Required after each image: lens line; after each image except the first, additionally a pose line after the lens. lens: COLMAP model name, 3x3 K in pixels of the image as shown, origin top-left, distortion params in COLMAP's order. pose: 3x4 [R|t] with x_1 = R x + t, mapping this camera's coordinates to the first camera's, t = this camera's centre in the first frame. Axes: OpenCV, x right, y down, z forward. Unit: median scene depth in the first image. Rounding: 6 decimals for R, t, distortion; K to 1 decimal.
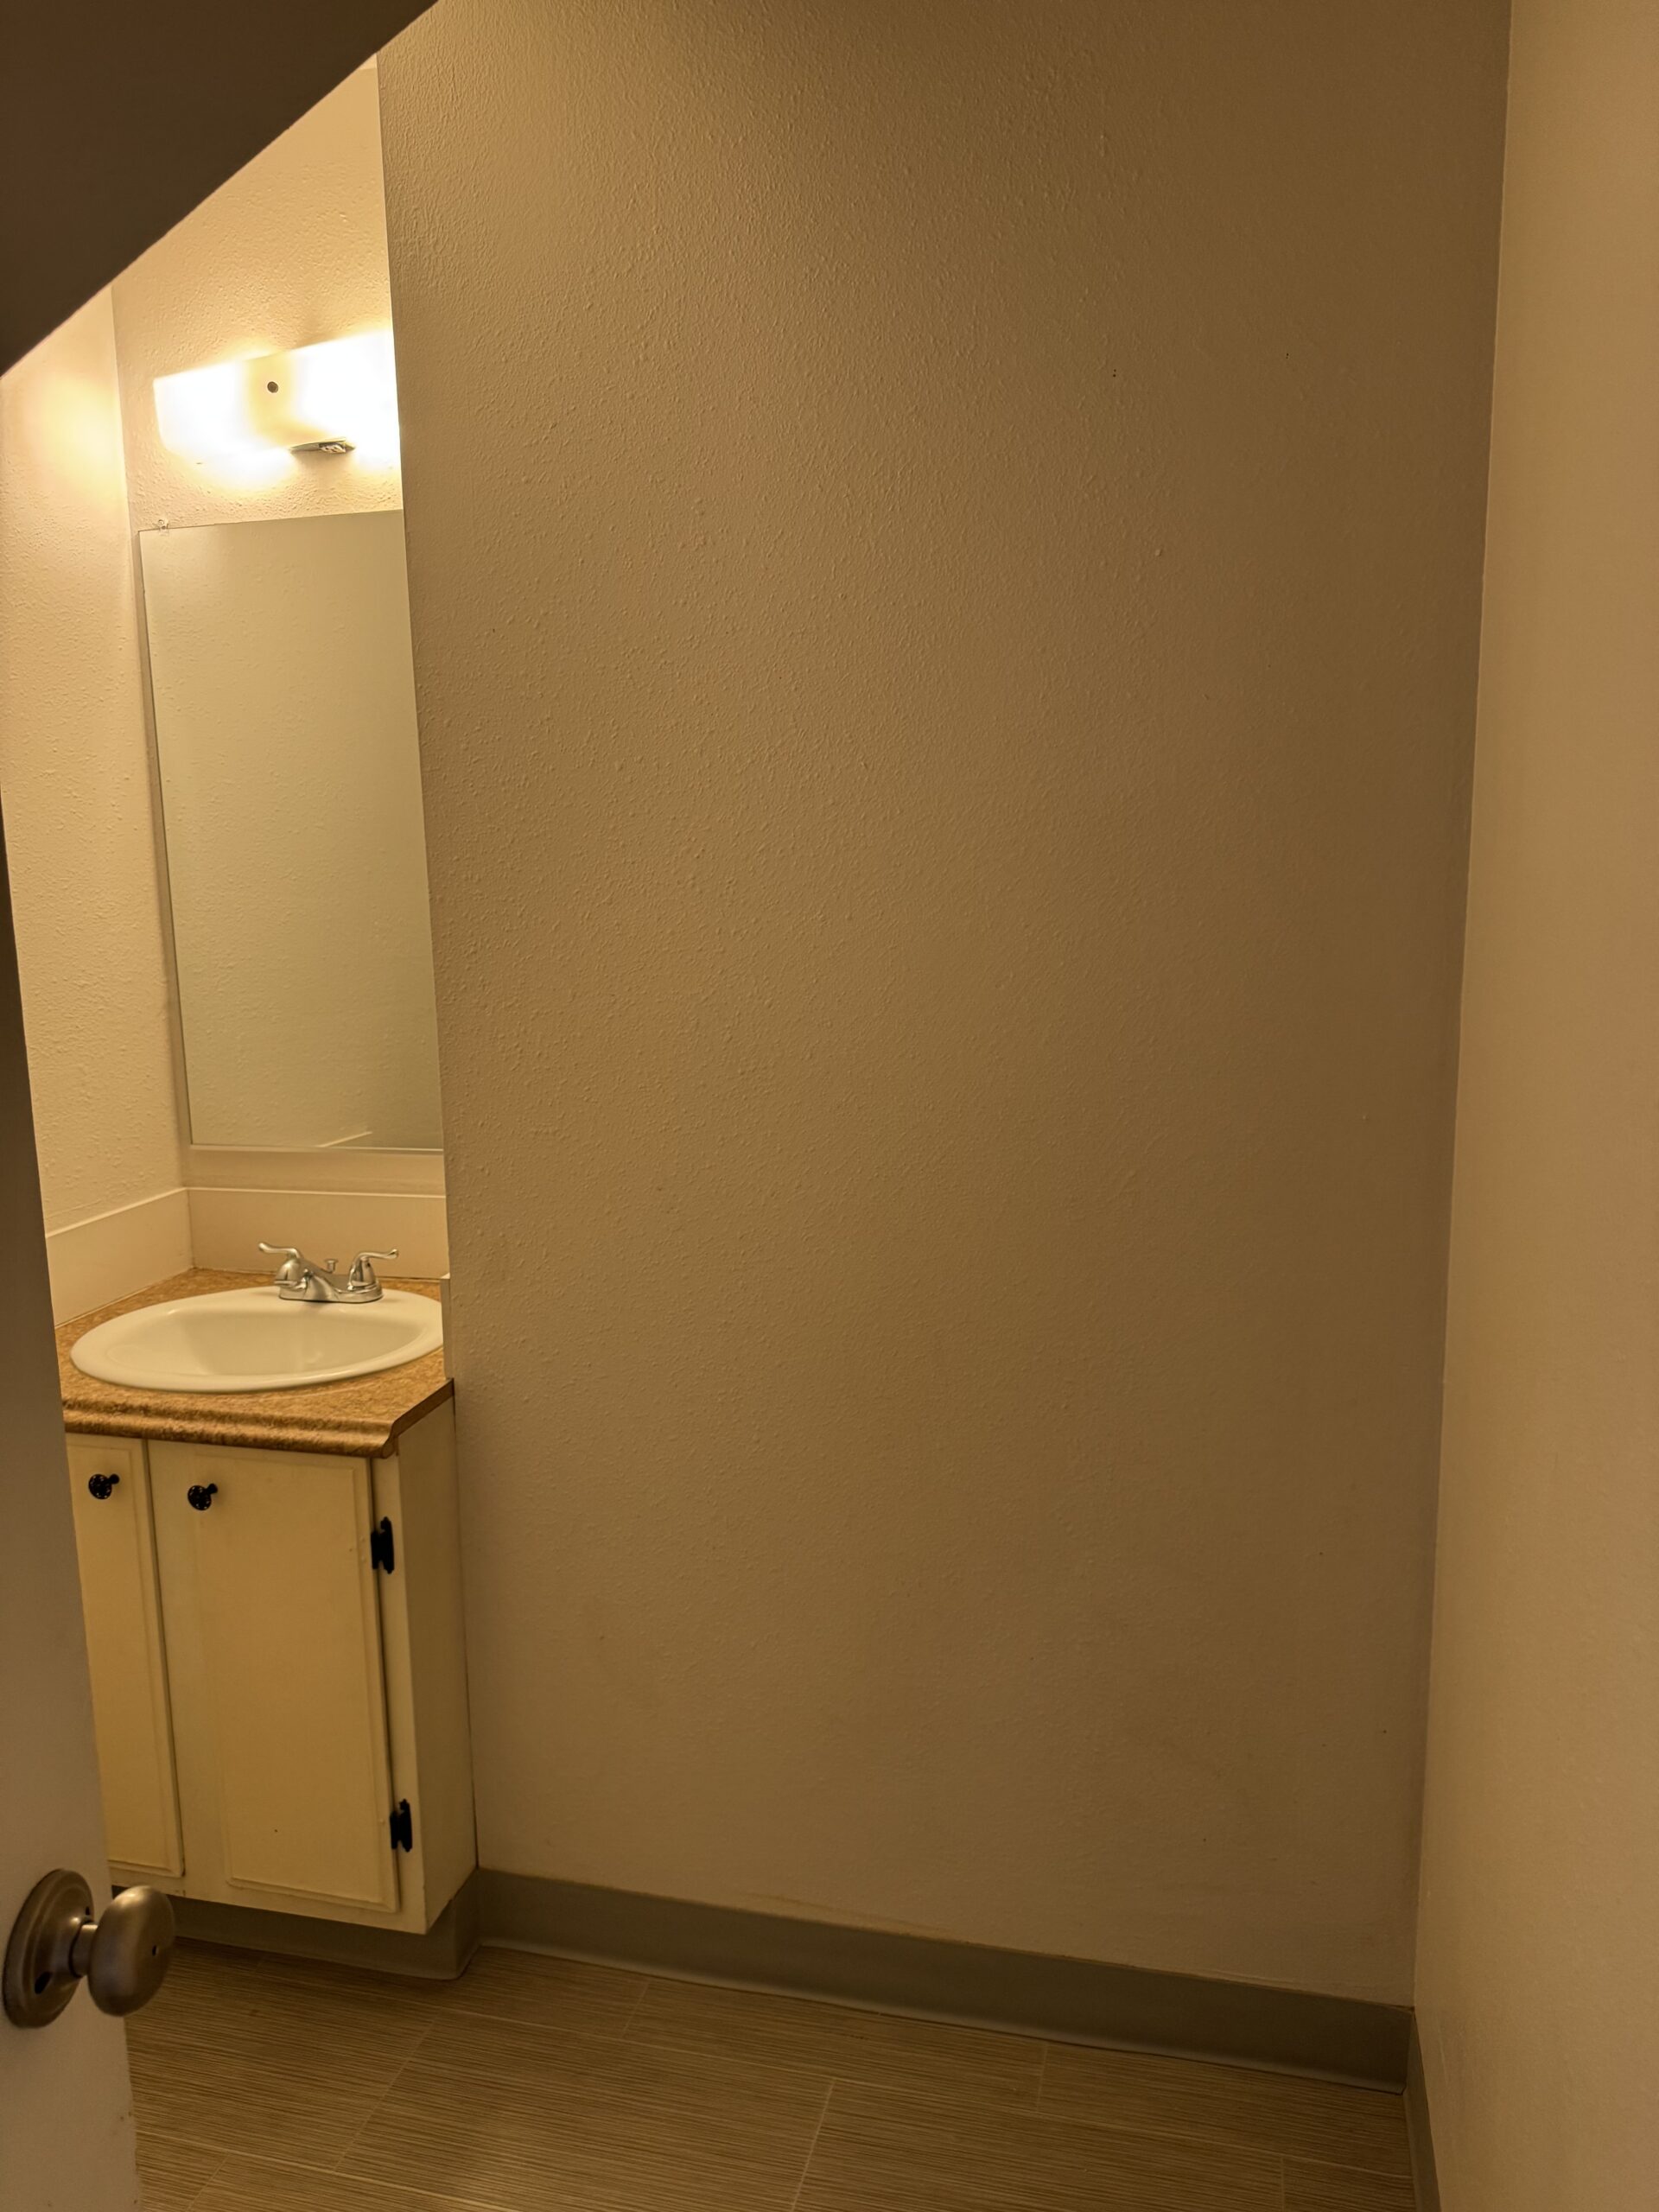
lens RADIAL K [[1560.8, 0, 828.2], [0, 1560.8, 1098.5], [0, 0, 1]] dist [0.053173, -0.060004]
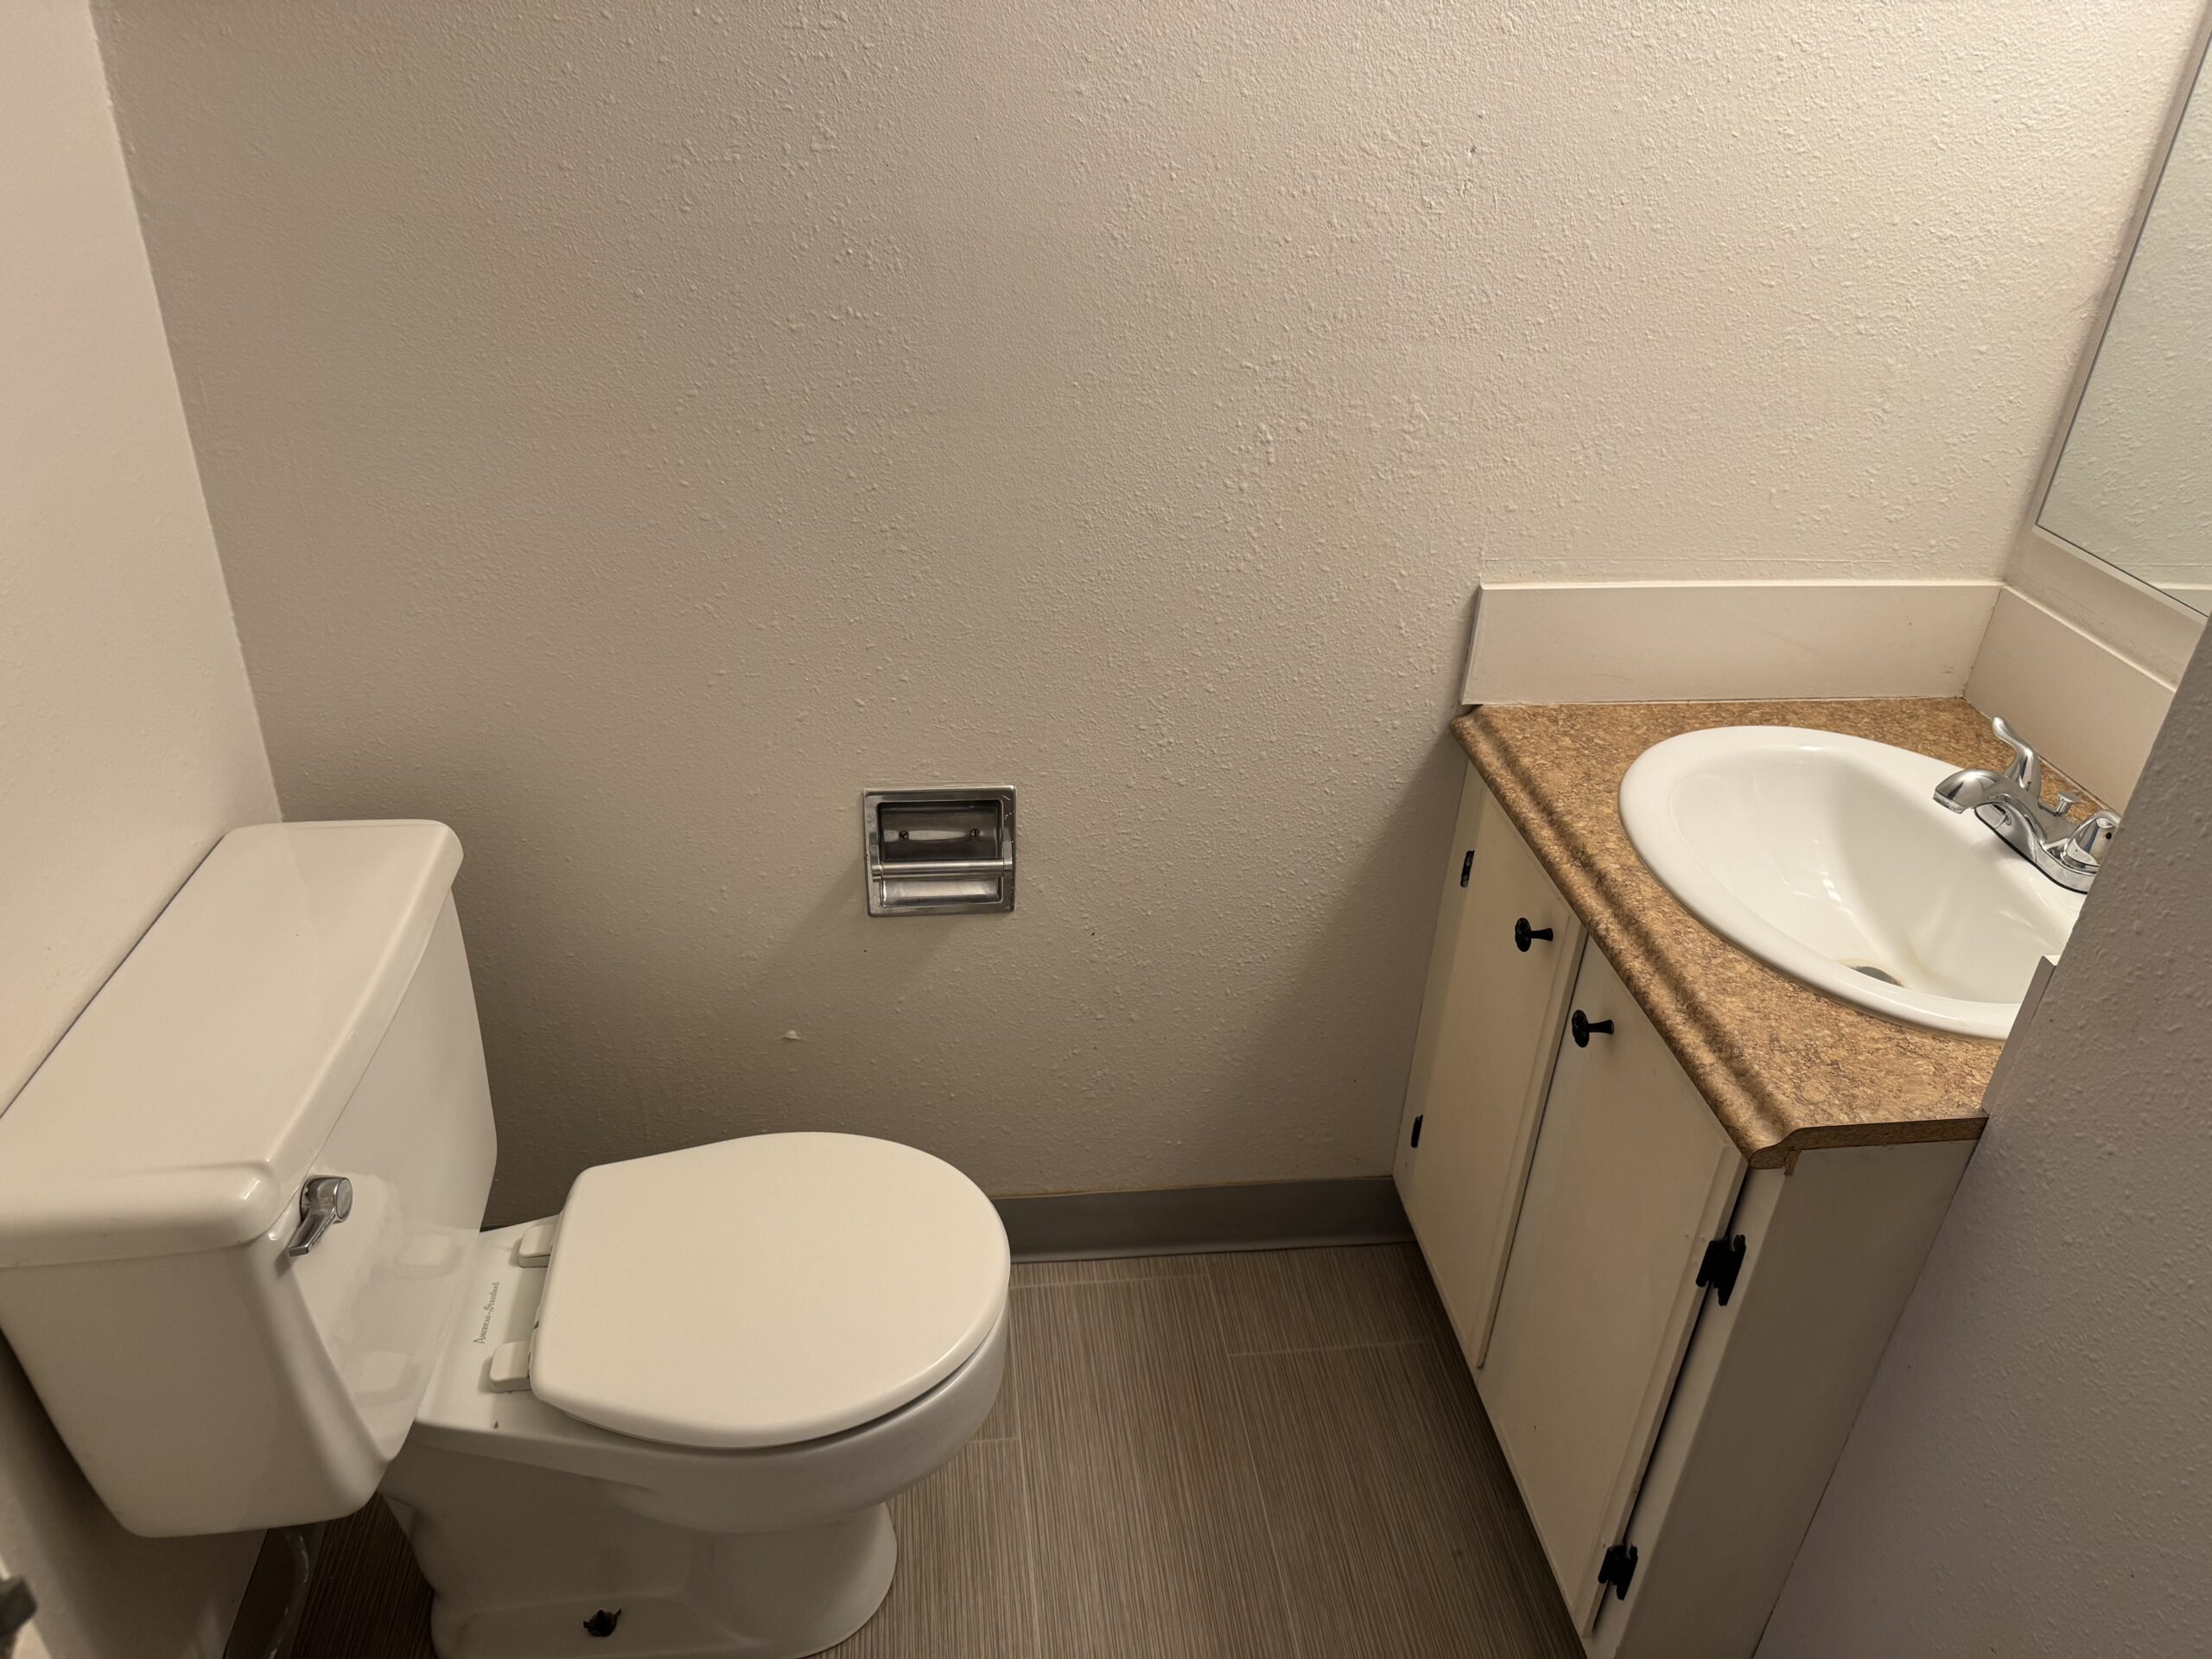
lens RADIAL K [[1560.8, 0, 1114.8], [0, 1560.8, 845.9], [0, 0, 1]] dist [0.053173, -0.060004]
pose [[0.375584, 0.507706, -0.775352, 0.024511], [-0.214309, 0.861504, 0.460307, -0.081850], [0.901670, -0.006719, 0.432373, 0.416091]]
